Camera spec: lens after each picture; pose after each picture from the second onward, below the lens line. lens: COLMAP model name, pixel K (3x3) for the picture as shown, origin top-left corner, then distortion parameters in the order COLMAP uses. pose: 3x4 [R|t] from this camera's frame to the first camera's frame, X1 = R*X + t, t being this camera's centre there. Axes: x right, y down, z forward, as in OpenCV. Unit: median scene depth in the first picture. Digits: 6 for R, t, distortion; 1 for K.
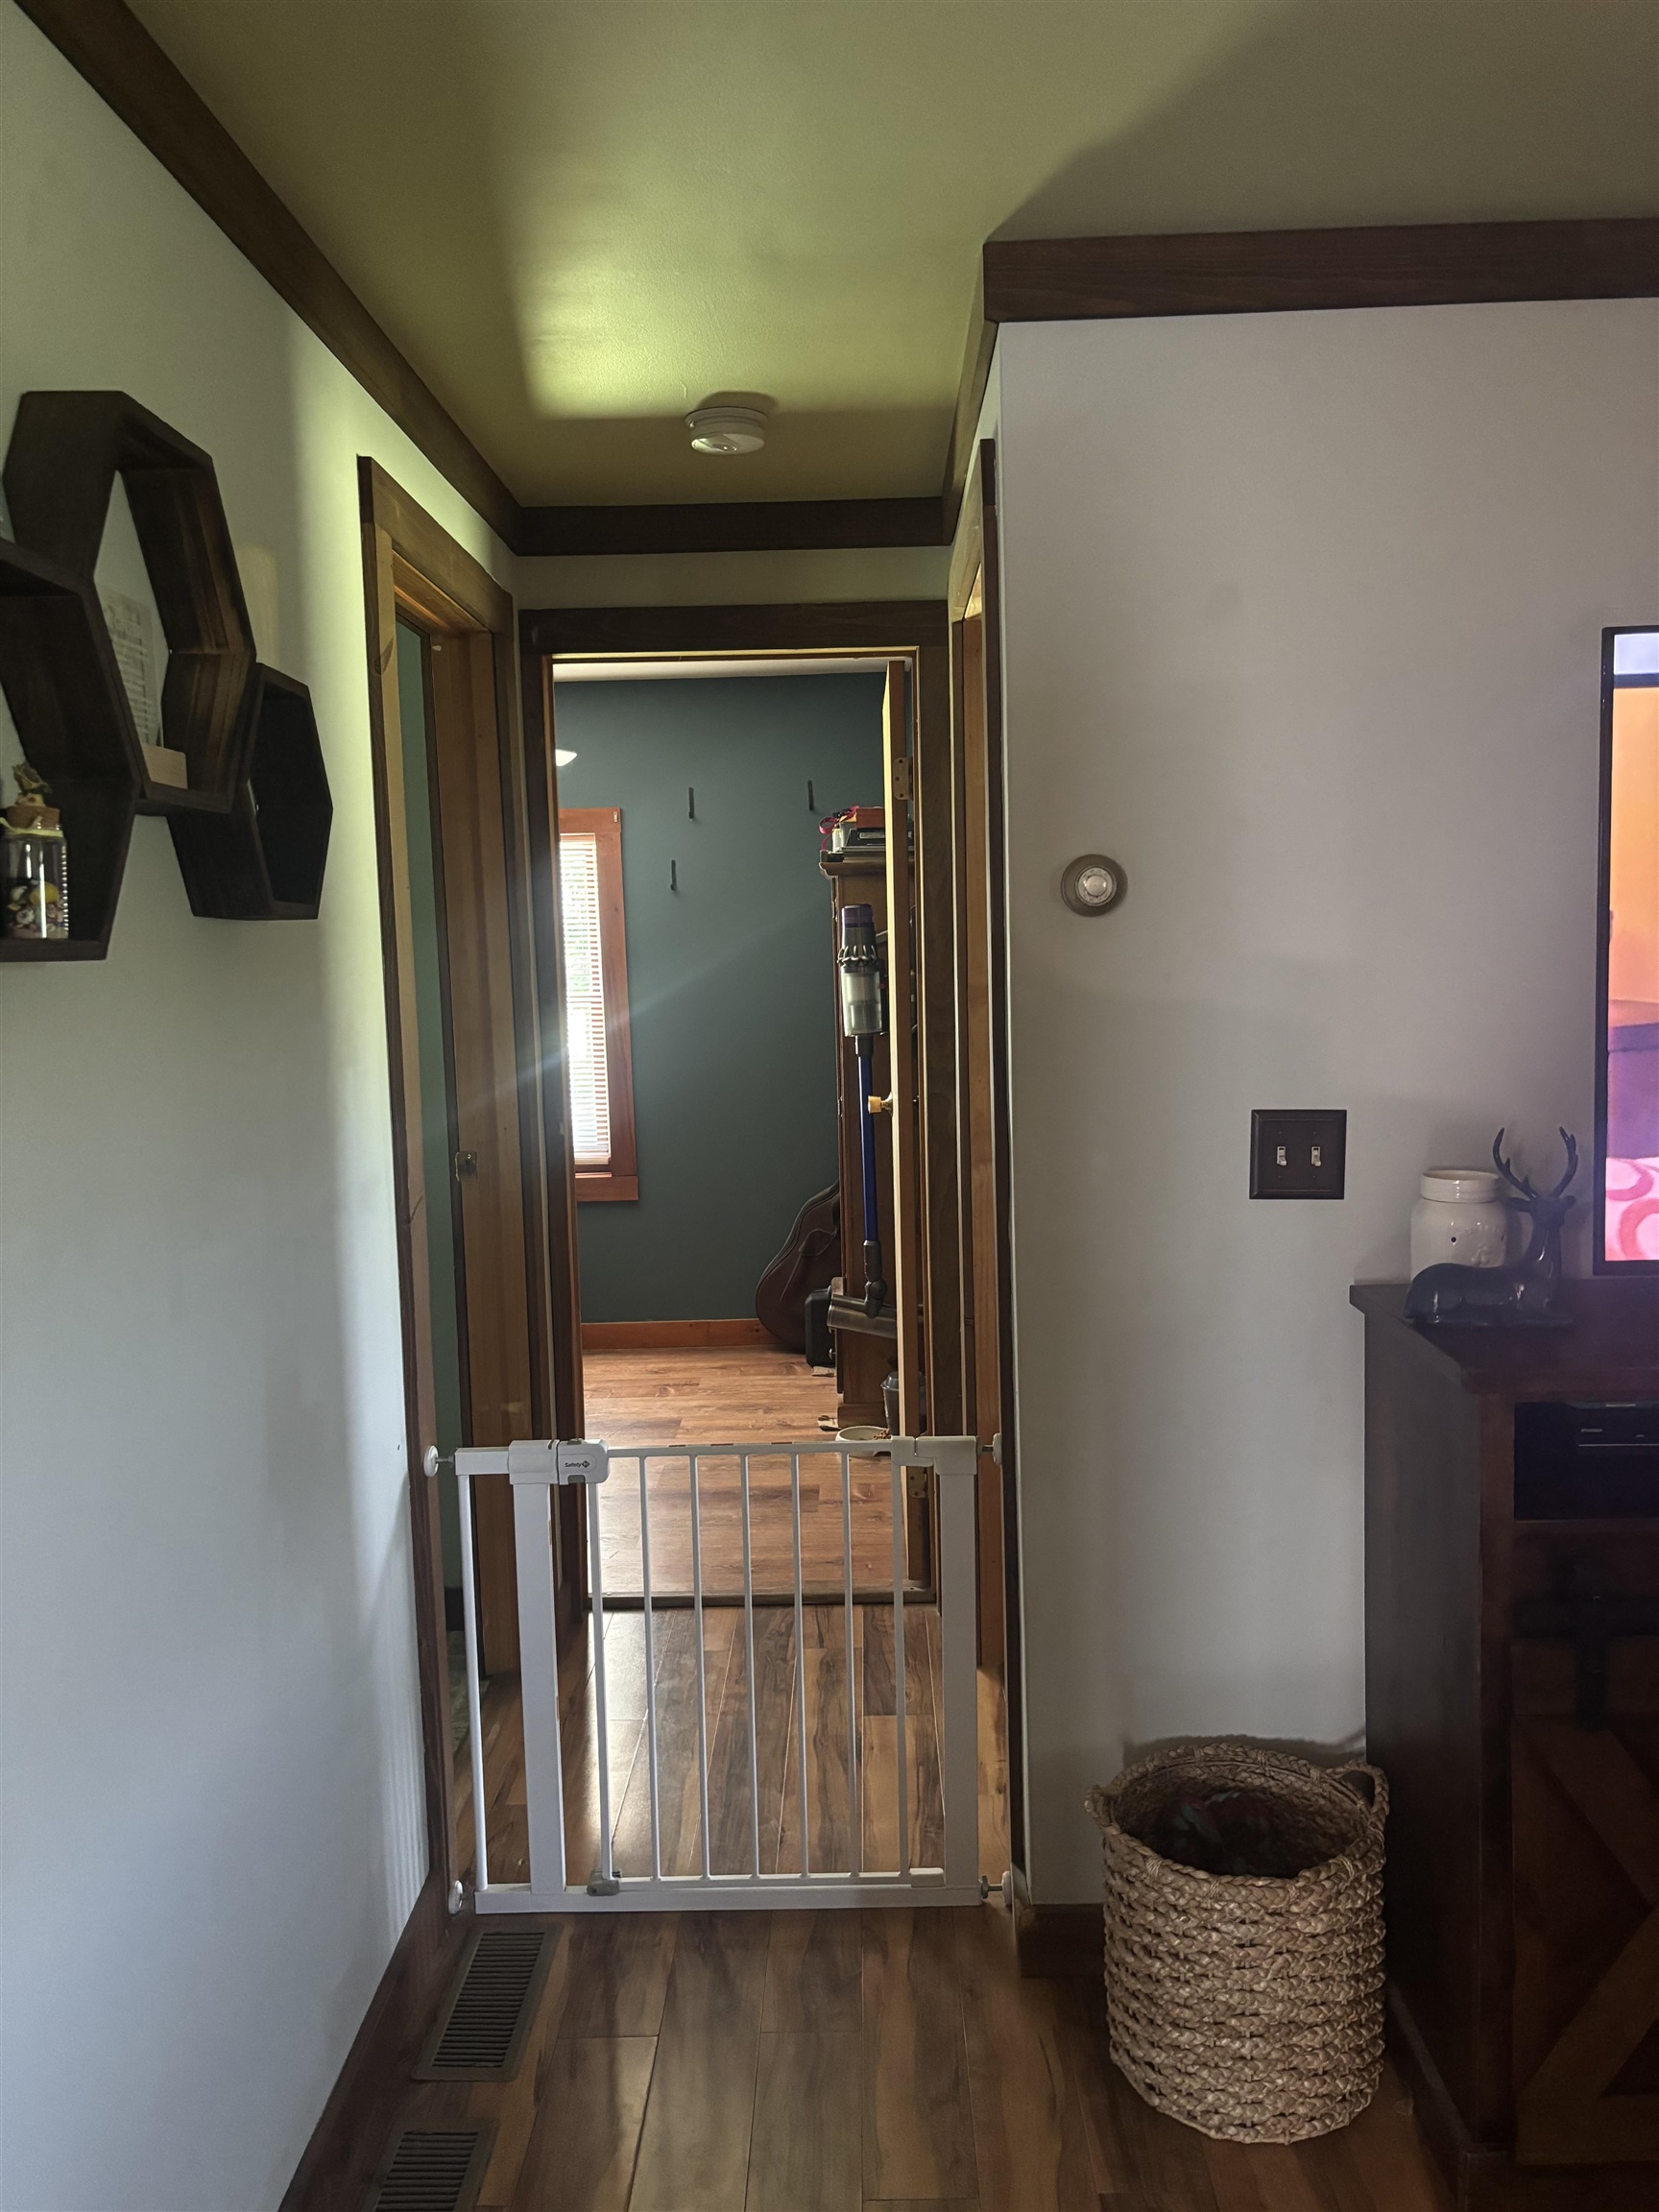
lens RADIAL K [[1671.0, 0, 829.5], [0, 1671.0, 1106.0], [0, 0, 1]] dist [0.013141, 0.002101]
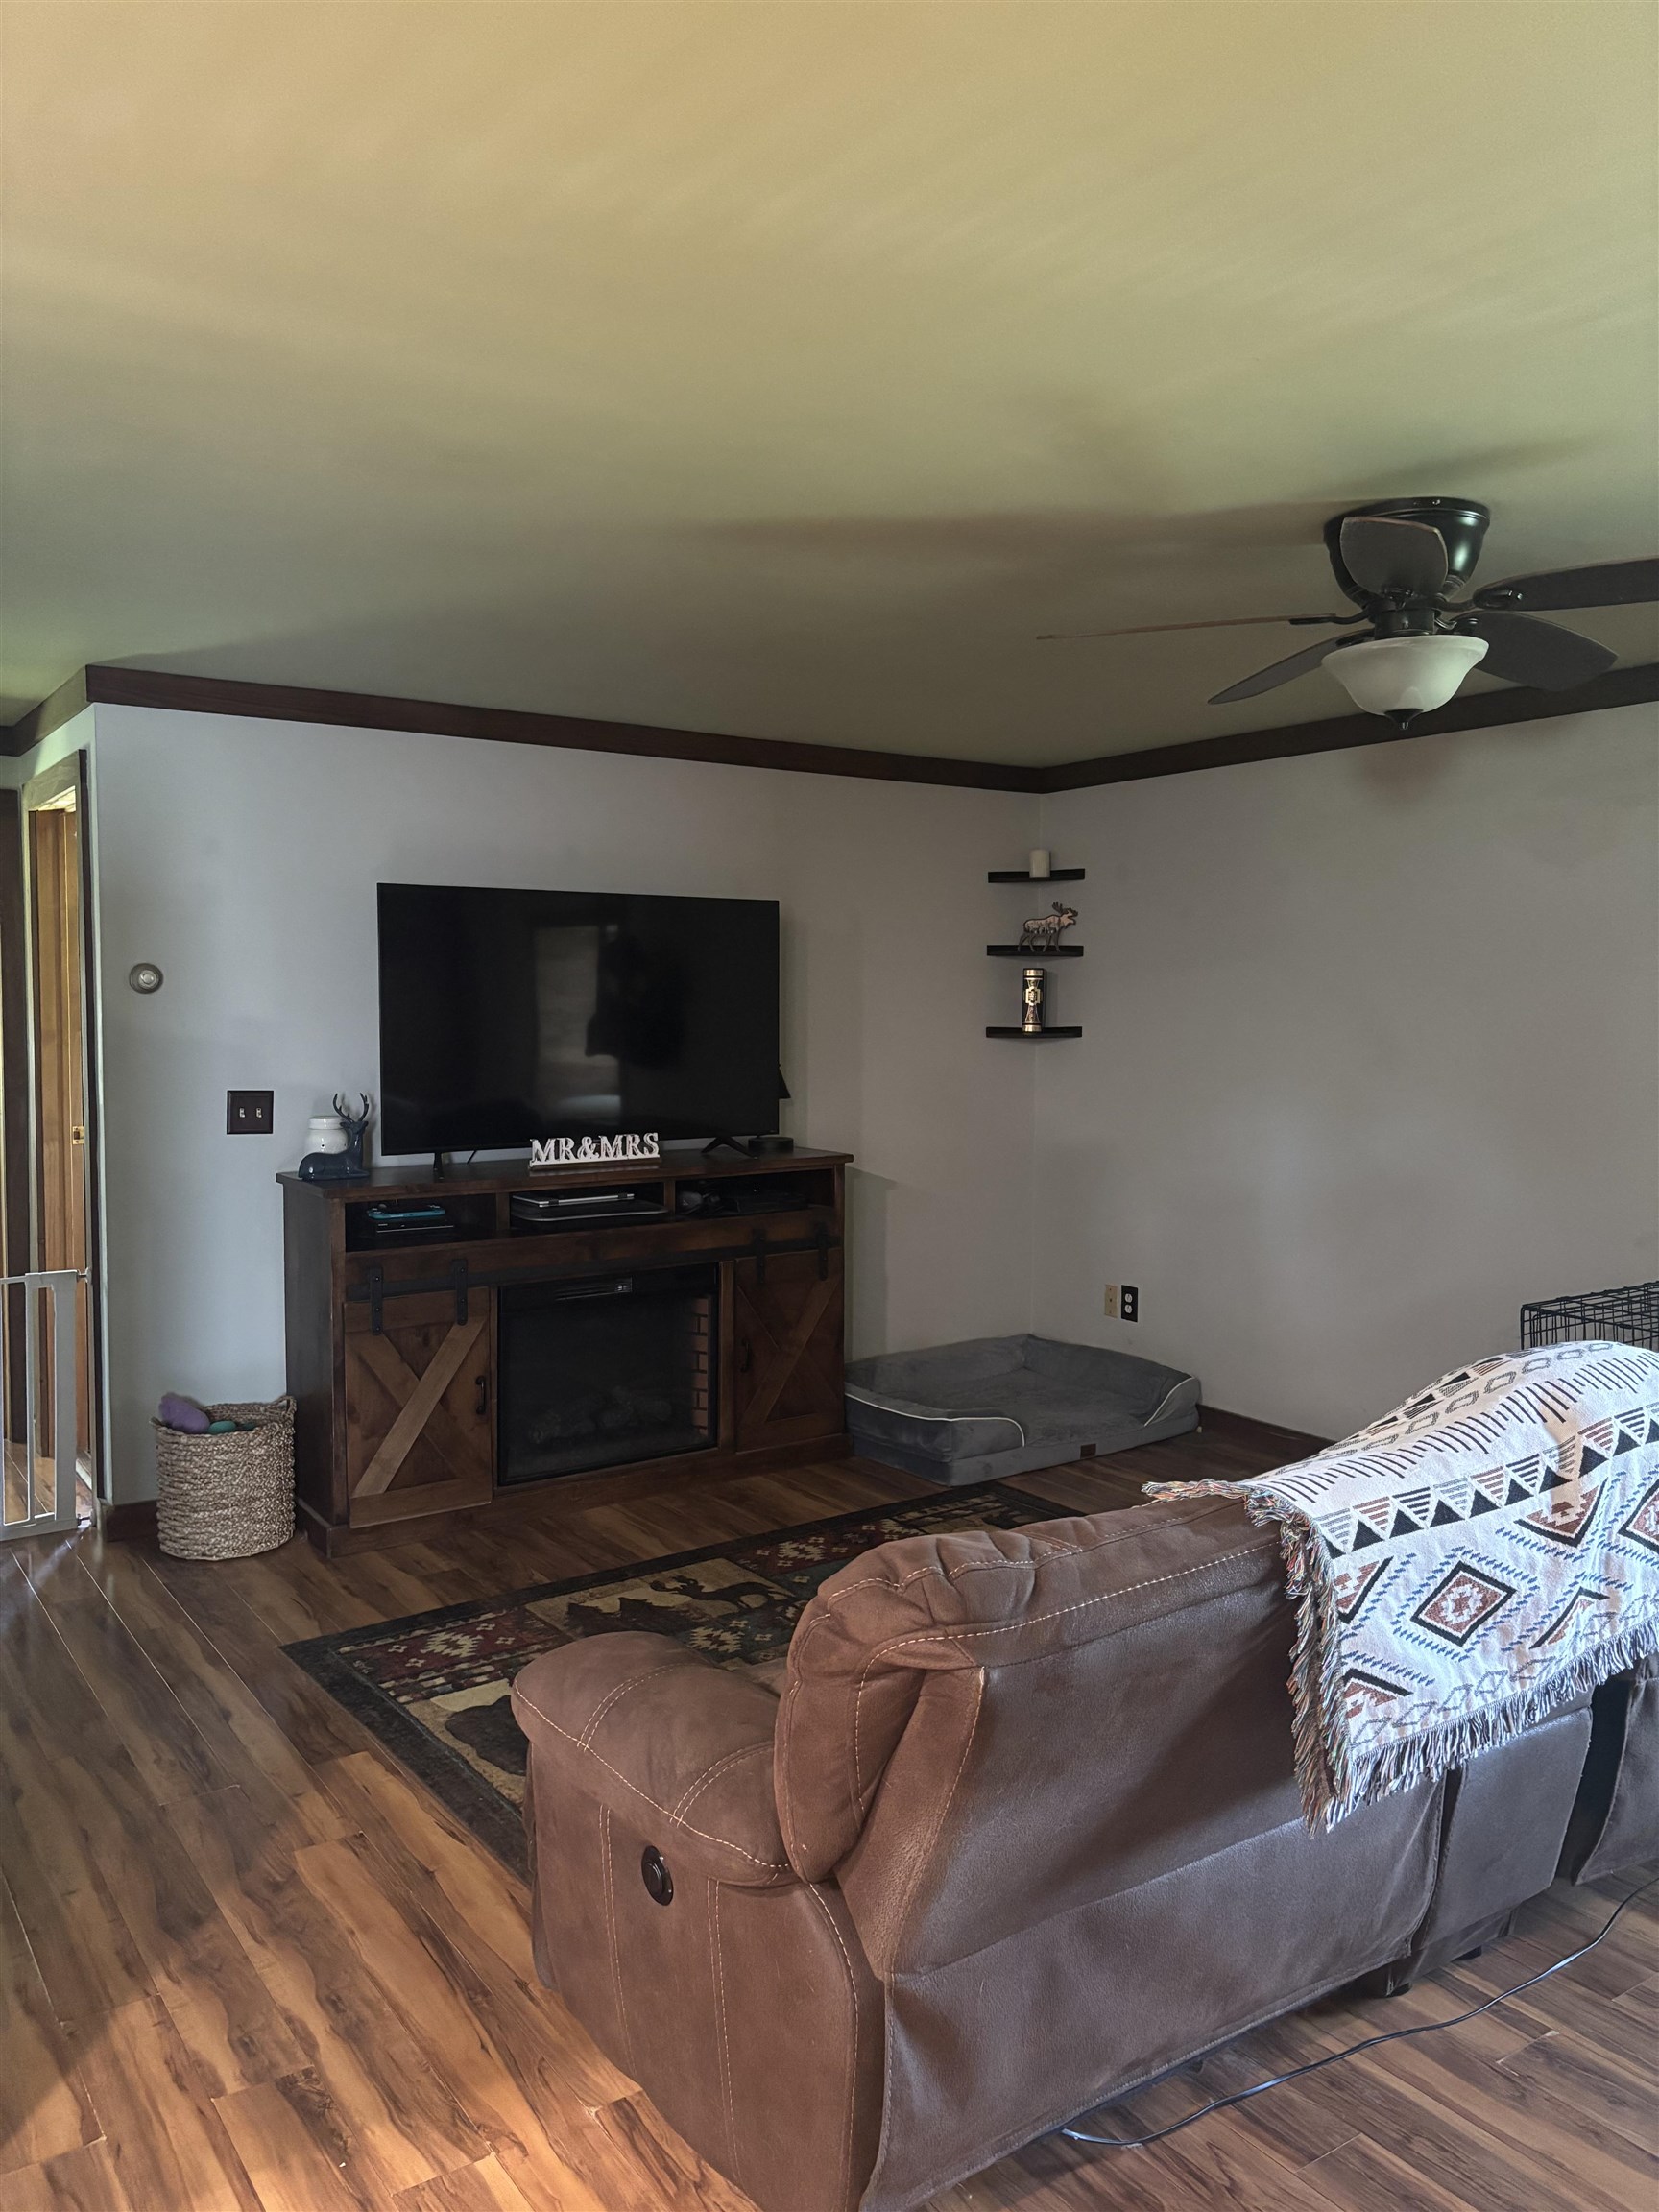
lens RADIAL K [[1671.0, 0, 829.5], [0, 1671.0, 1106.0], [0, 0, 1]] dist [0.013141, 0.002101]
pose [[0.815916, 0.003543, 0.578160, -0.355989], [0.025136, 0.998818, -0.041593, 0.133829], [-0.577624, 0.048469, 0.814863, -1.179753]]
